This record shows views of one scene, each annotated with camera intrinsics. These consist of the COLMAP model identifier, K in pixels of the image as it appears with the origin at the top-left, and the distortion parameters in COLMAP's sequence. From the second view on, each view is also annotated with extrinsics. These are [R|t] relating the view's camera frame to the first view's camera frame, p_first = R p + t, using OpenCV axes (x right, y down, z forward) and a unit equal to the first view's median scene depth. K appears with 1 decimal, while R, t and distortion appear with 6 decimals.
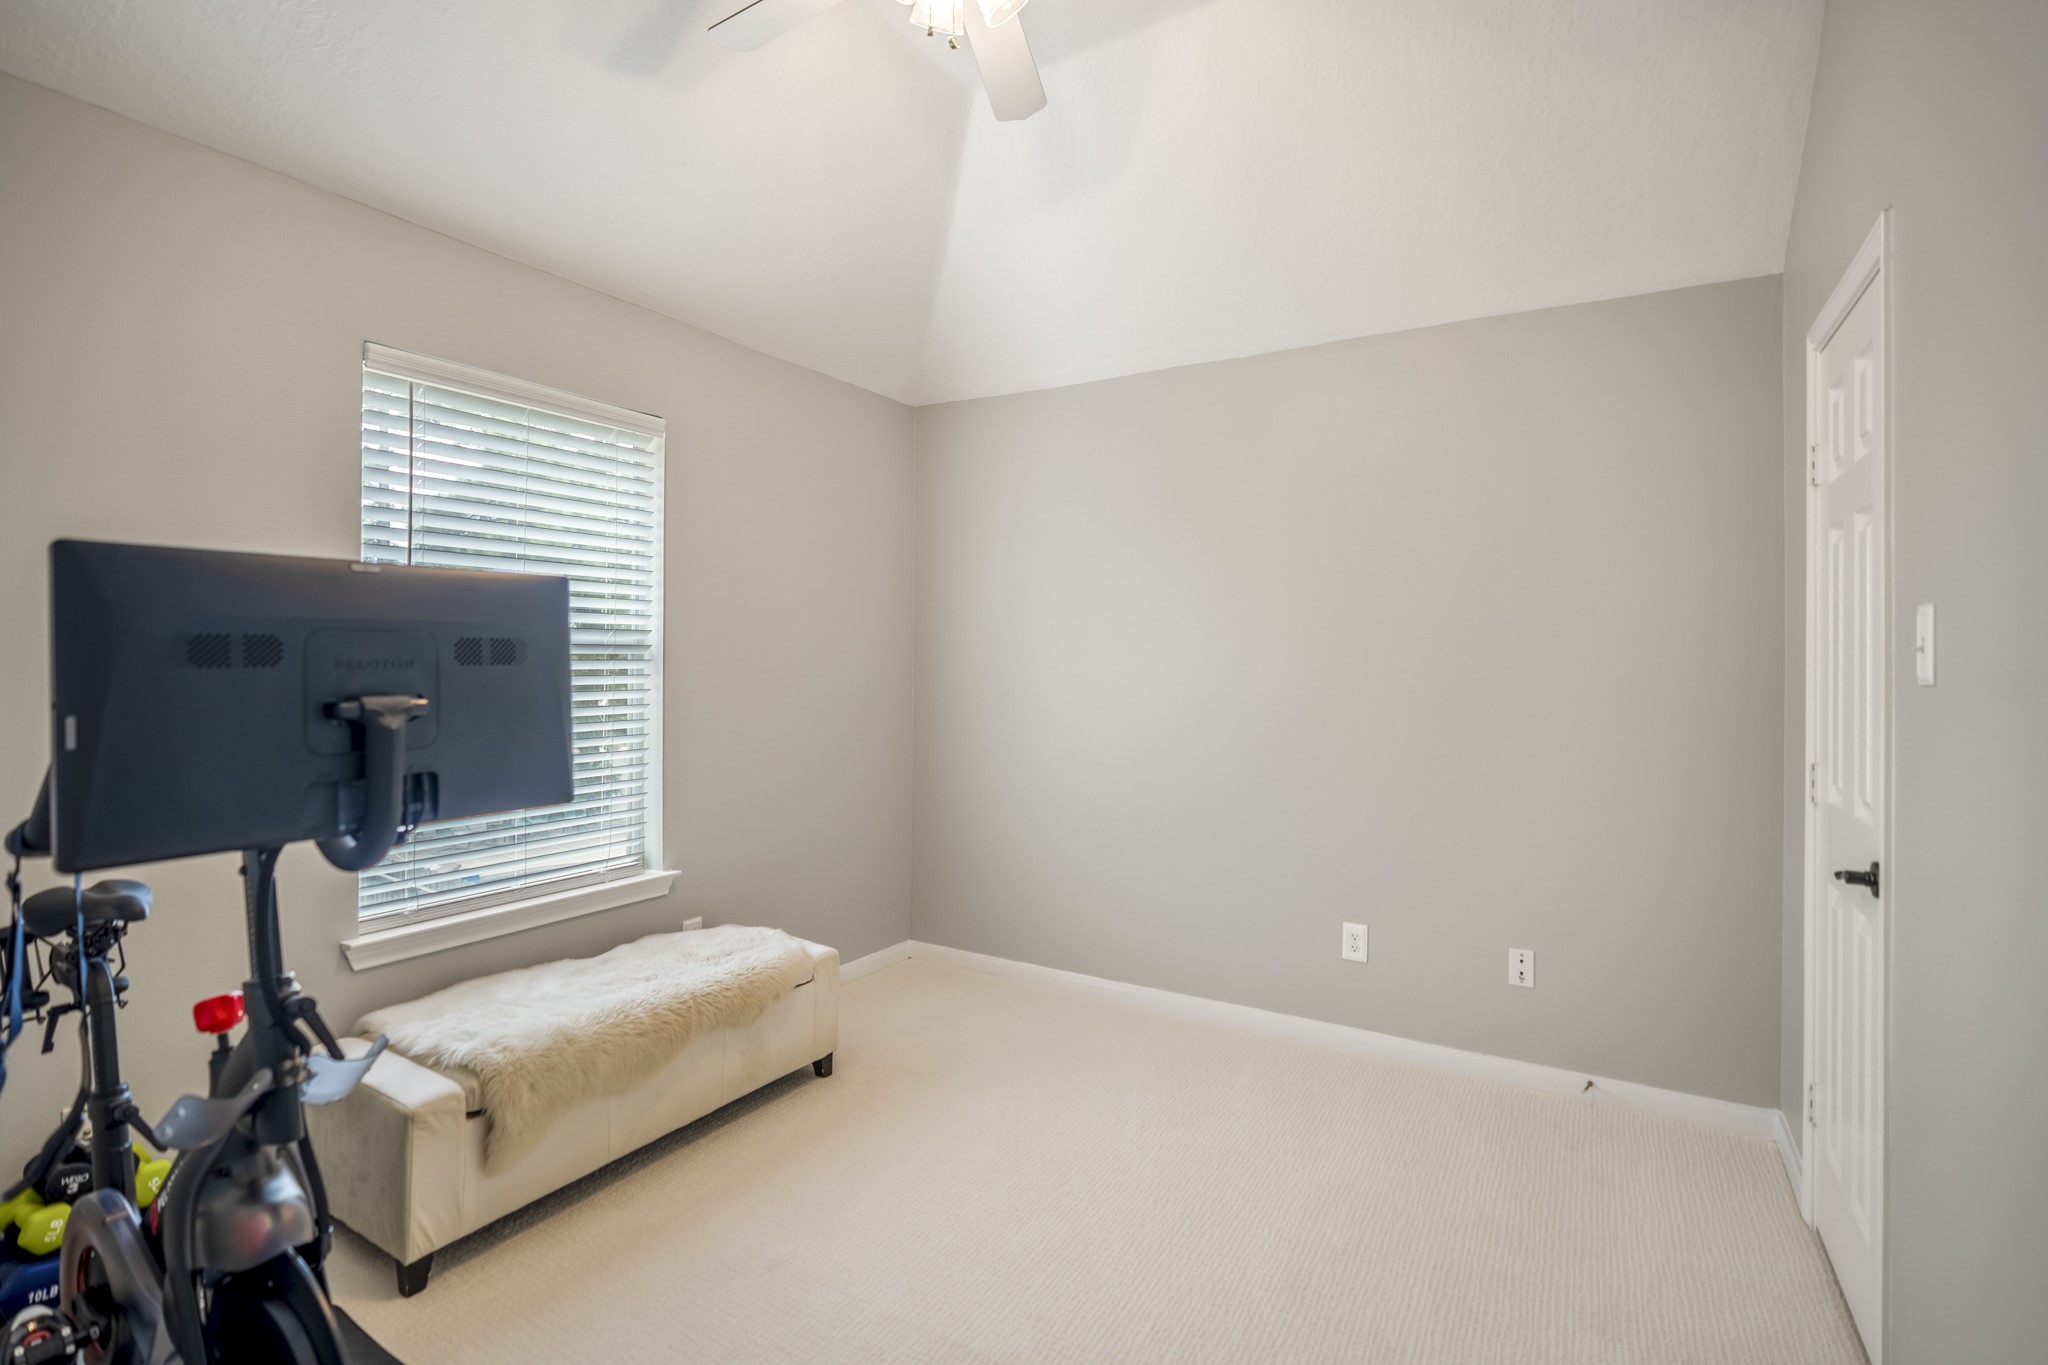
lens RADIAL K [[935.1, 0, 1026.3], [0, 935.1, 674.1], [0, 0, 1]] dist [-0.002814, -0.000986]
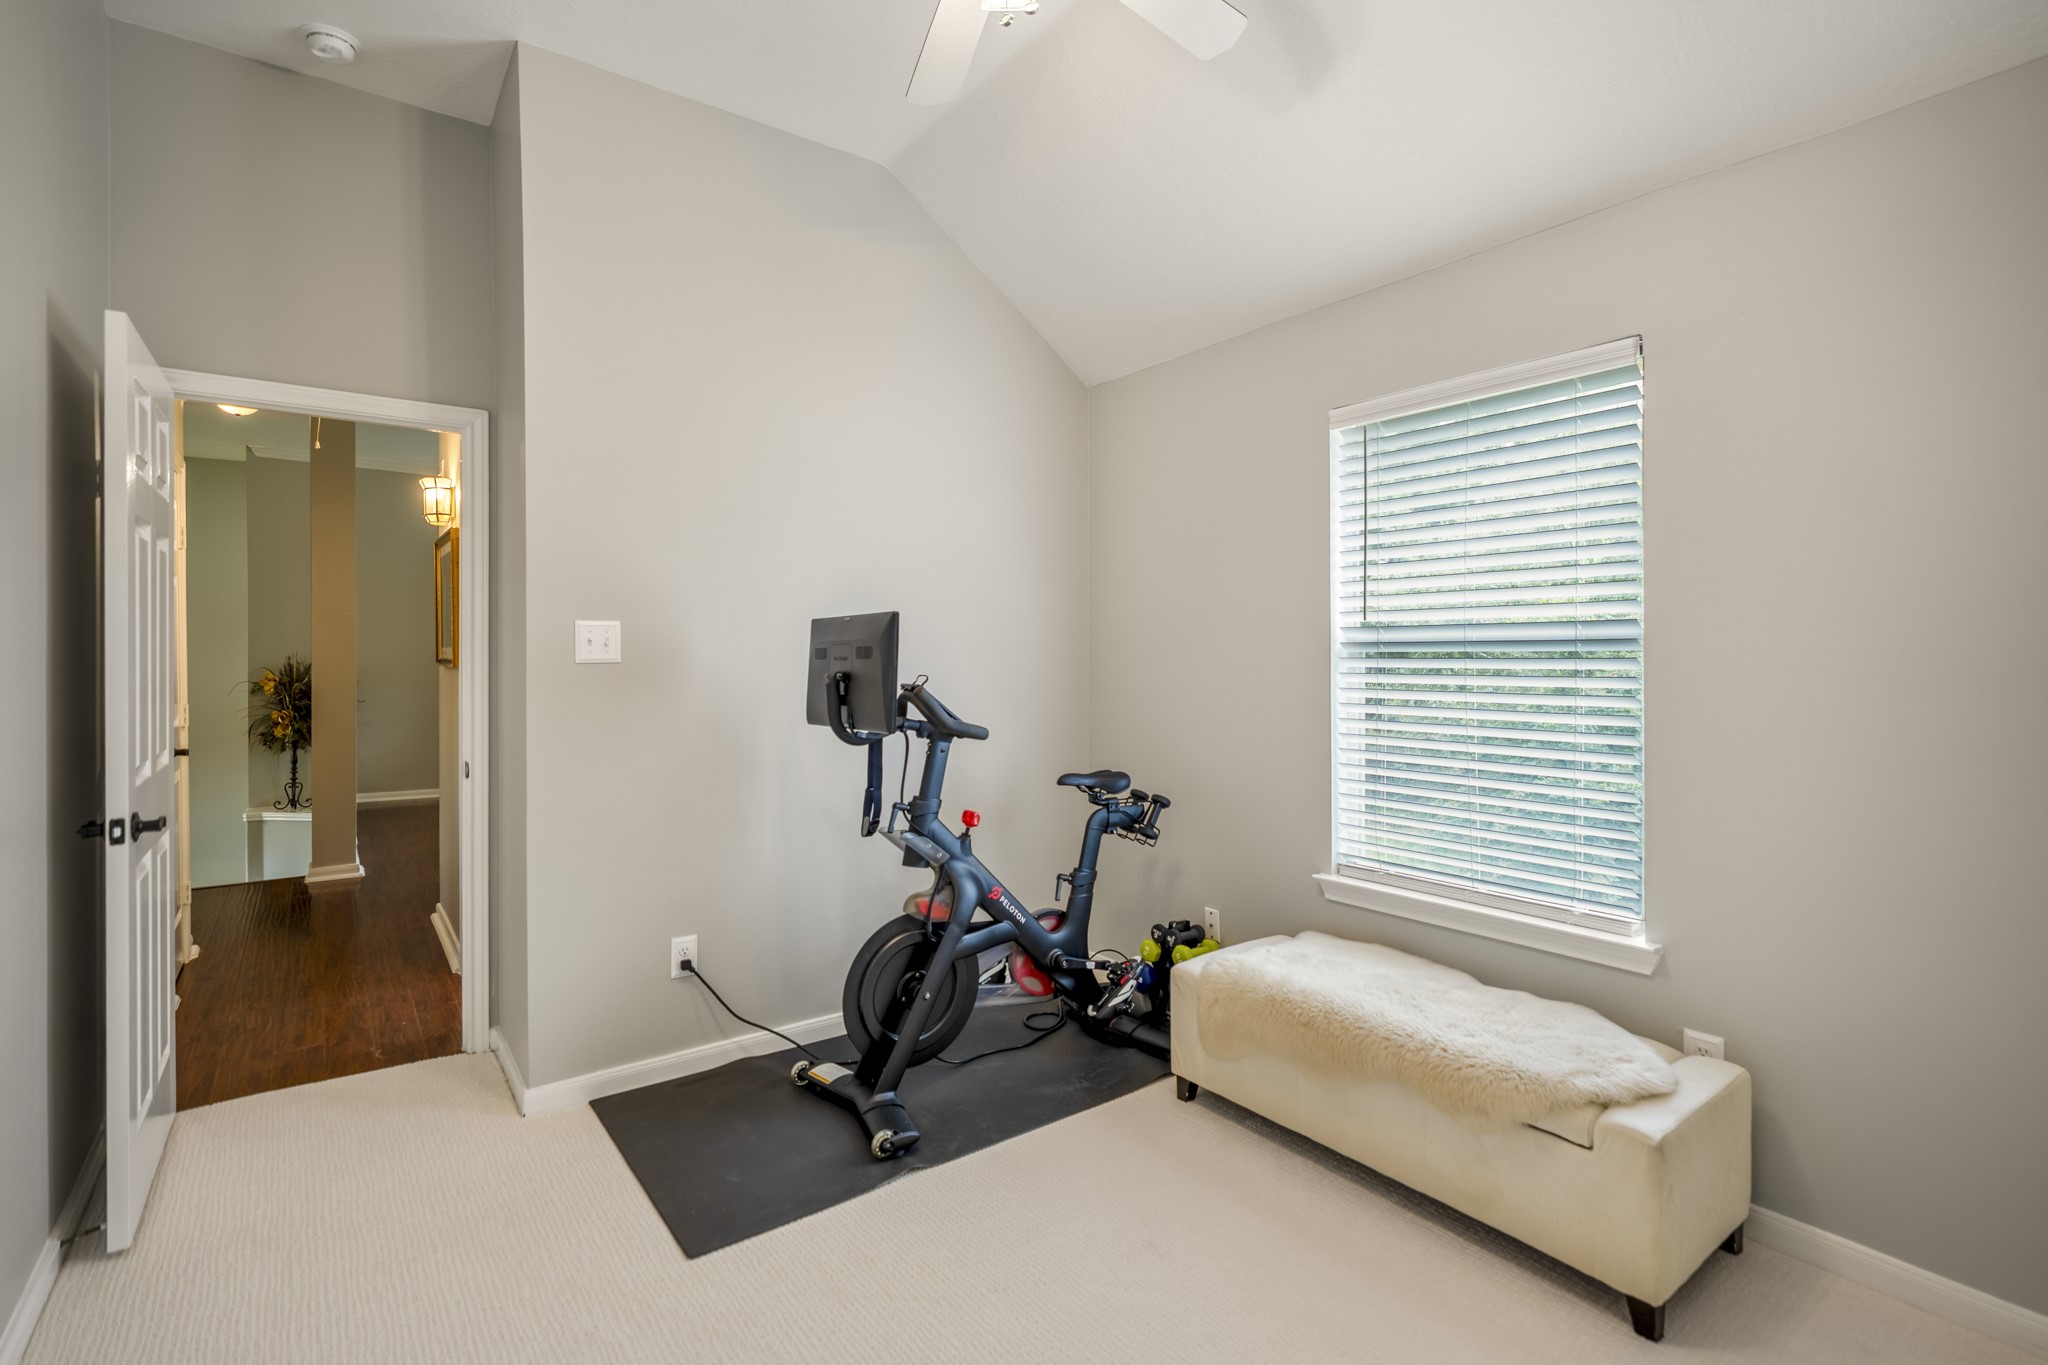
lens RADIAL K [[935.1, 0, 1026.3], [0, 935.1, 674.1], [0, 0, 1]] dist [-0.002814, -0.000986]
pose [[-0.365079, 0.003227, -0.930971, 0.565166], [-0.019448, 0.999749, 0.011092, -0.001488], [0.930773, 0.022155, -0.364925, 0.946139]]
